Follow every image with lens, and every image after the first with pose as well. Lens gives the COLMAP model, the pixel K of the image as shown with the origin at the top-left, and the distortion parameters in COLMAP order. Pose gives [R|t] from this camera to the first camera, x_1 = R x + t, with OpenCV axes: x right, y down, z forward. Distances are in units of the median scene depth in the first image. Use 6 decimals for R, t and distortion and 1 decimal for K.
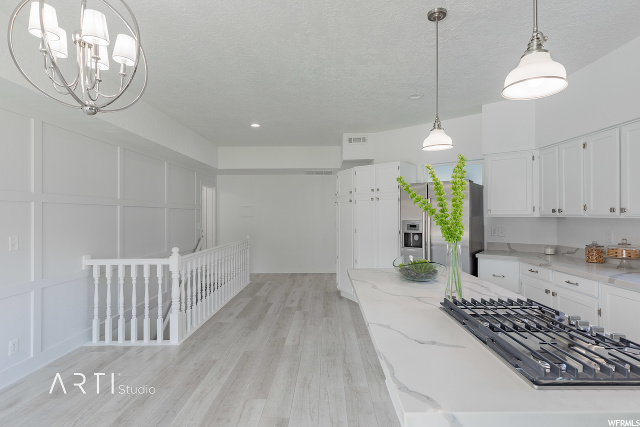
lens RADIAL K [[323.5, 0, 320.0], [0, 323.5, 213.5], [0, 0, 1]] dist [-0.000704, -0.000003]
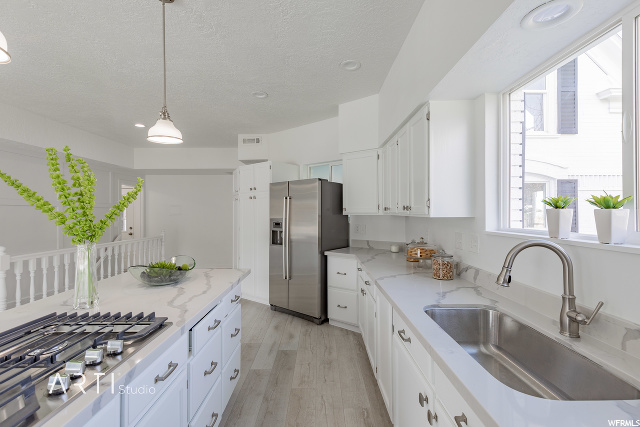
lens RADIAL K [[288.6, 0, 320.0], [0, 288.6, 213.5], [0, 0, 1]] dist [0.005396, 0.000047]
pose [[0.999889, -0.002183, 0.014750, 0.400645], [0.002059, 0.999963, 0.008401, -0.001779], [-0.014768, -0.008369, 0.999856, 0.084040]]
